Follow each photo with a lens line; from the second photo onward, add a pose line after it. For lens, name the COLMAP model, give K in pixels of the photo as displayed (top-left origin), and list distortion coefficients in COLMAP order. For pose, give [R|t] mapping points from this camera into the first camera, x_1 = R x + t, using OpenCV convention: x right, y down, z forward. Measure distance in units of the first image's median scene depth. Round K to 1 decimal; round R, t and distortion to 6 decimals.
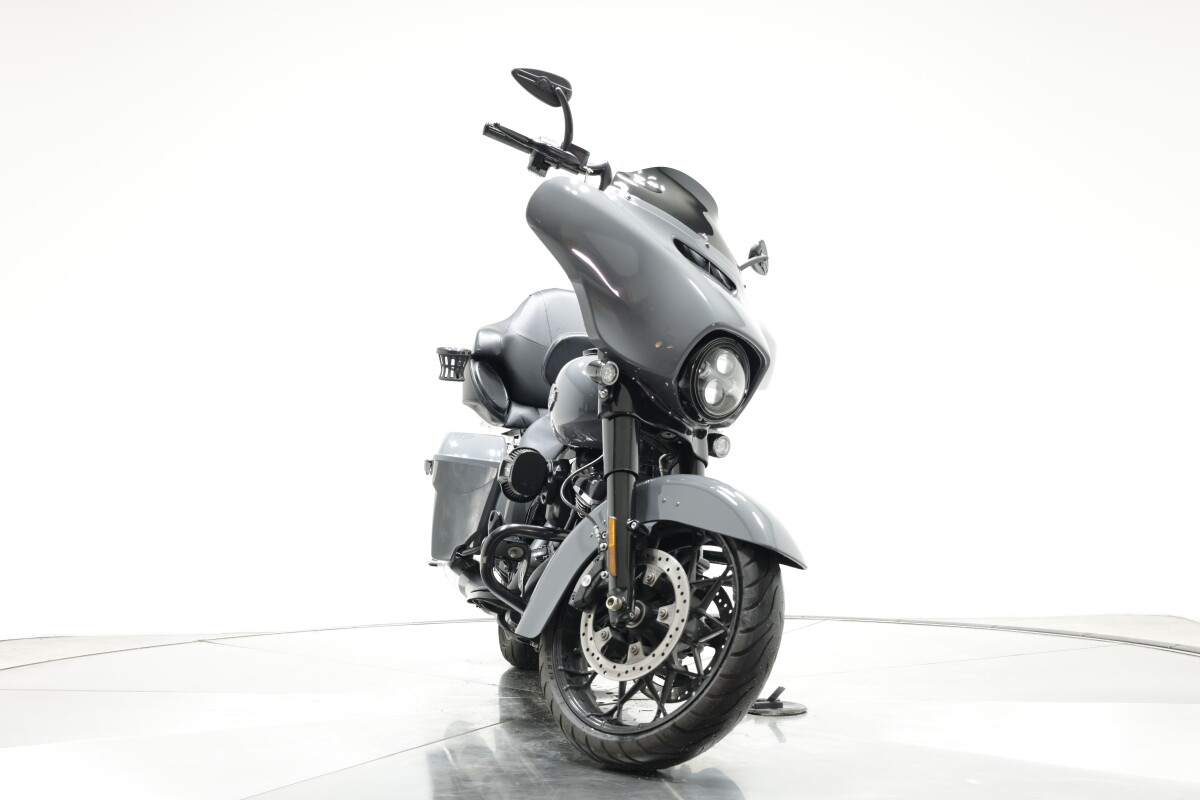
lens RADIAL K [[1622.0, 0, 600.0], [0, 1622.0, 400.0], [0, 0, 1]] dist [0.001784, 0.012322]
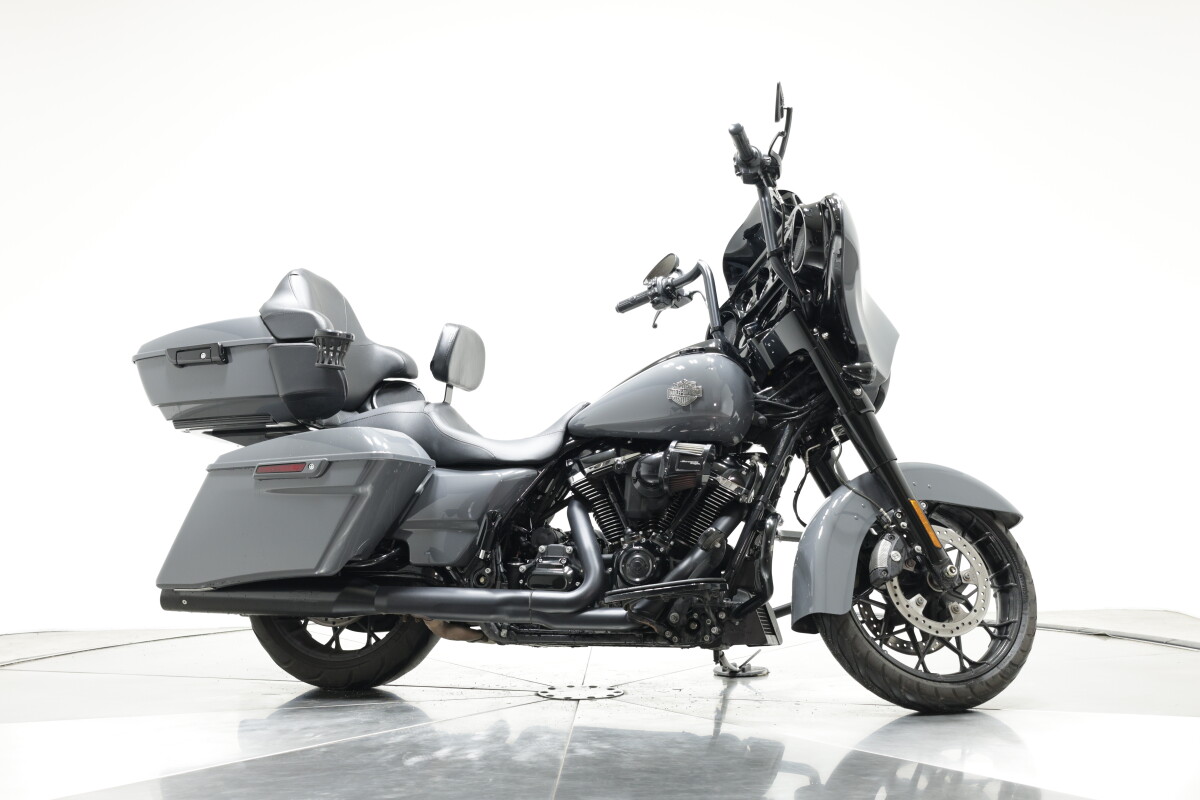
lens RADIAL K [[1622.0, 0, 600.0], [0, 1622.0, 400.0], [0, 0, 1]] dist [0.001784, 0.012322]
pose [[0.478982, 0.024045, 0.877495, -1.101149], [-0.014672, 0.999704, -0.019385, 0.027347], [-0.877702, -0.003589, 0.479193, 0.636370]]
